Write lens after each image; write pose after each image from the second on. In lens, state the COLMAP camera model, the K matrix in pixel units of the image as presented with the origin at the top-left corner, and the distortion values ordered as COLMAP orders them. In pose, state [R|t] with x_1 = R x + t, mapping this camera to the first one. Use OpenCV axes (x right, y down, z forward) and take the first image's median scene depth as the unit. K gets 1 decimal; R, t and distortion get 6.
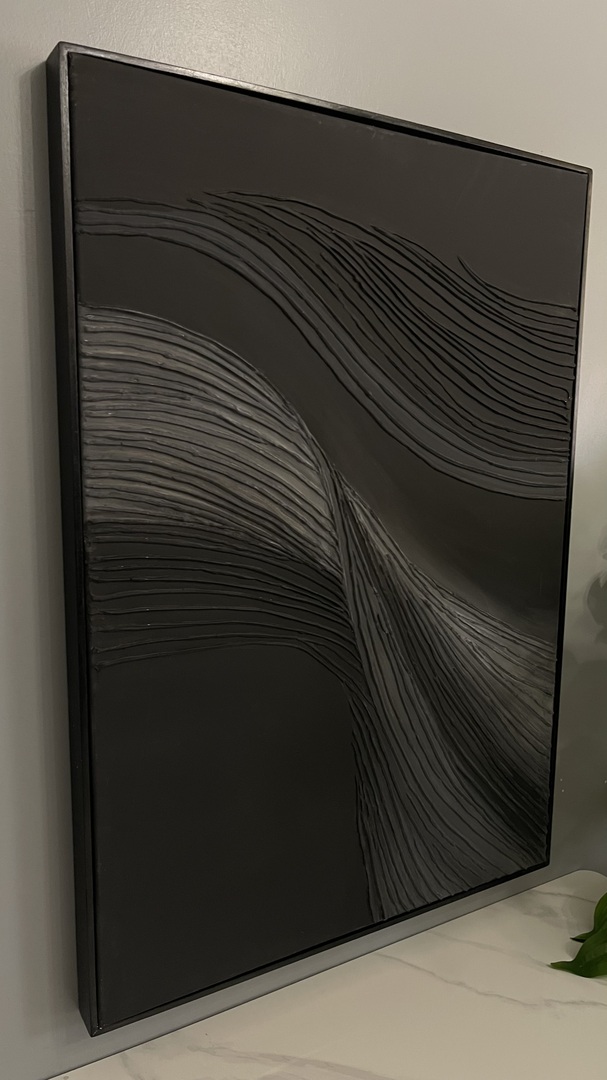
lens RADIAL K [[831.4, 0, 307.5], [0, 831.4, 542.2], [0, 0, 1]] dist [0.034385, -0.053078]
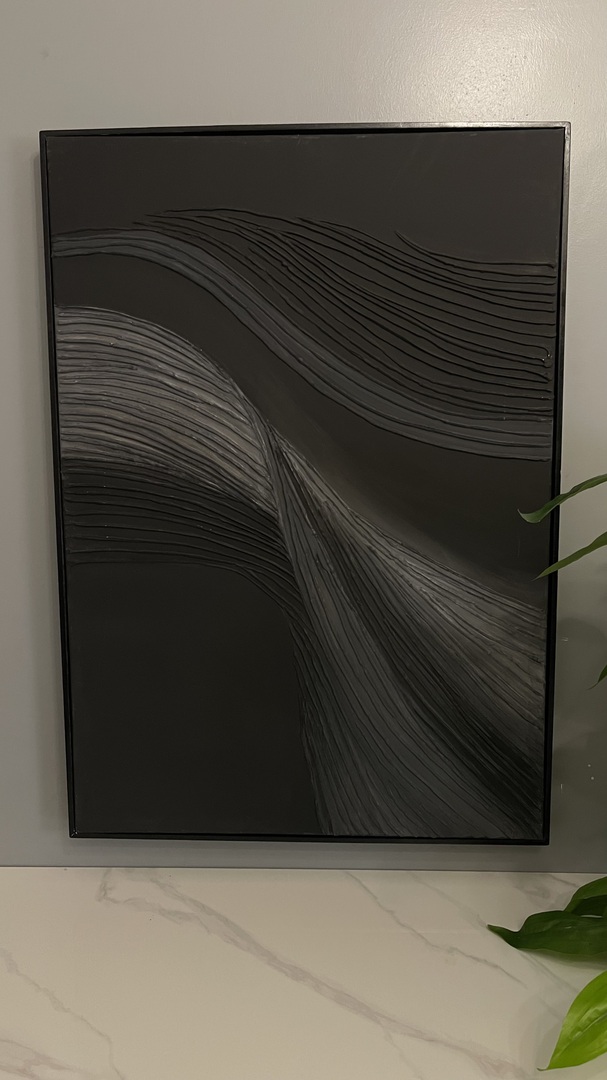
lens RADIAL K [[831.4, 0, 300.6], [0, 831.4, 538.7], [0, 0, 1]] dist [0.034385, -0.053078]
pose [[0.834027, 0.048216, -0.549612, 0.704613], [-0.067645, 0.997595, -0.015134, 0.087098], [0.547561, 0.049801, 0.835283, 0.032735]]
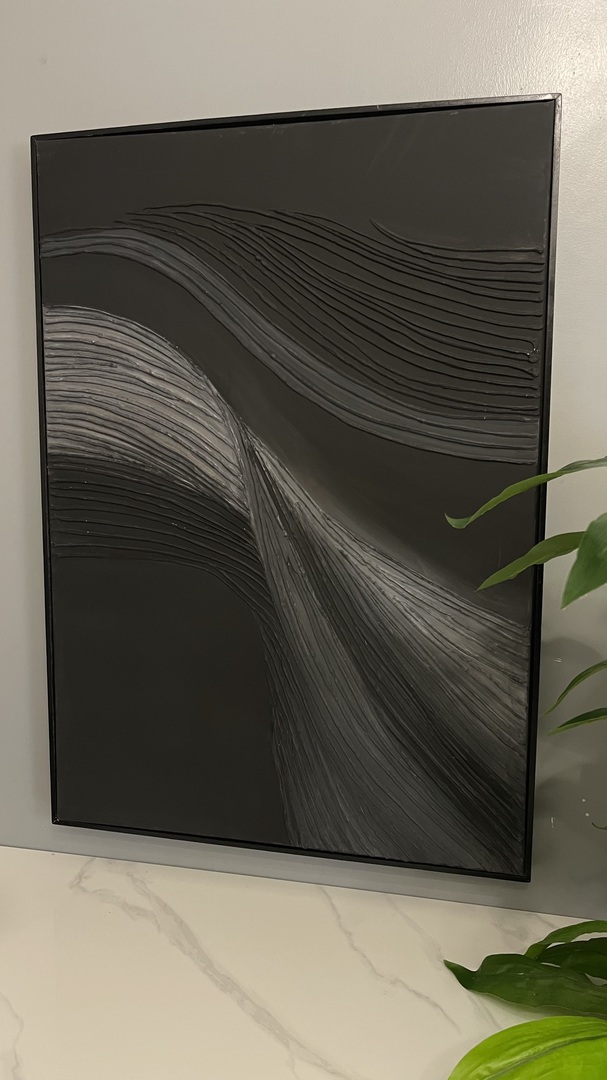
lens RADIAL K [[831.4, 0, 302.0], [0, 831.4, 545.6], [0, 0, 1]] dist [0.034385, -0.053078]
pose [[0.714765, 0.075395, -0.695289, 0.882819], [-0.104612, 0.994513, 0.000299, 0.072249], [0.691496, 0.072522, 0.718730, 0.218189]]
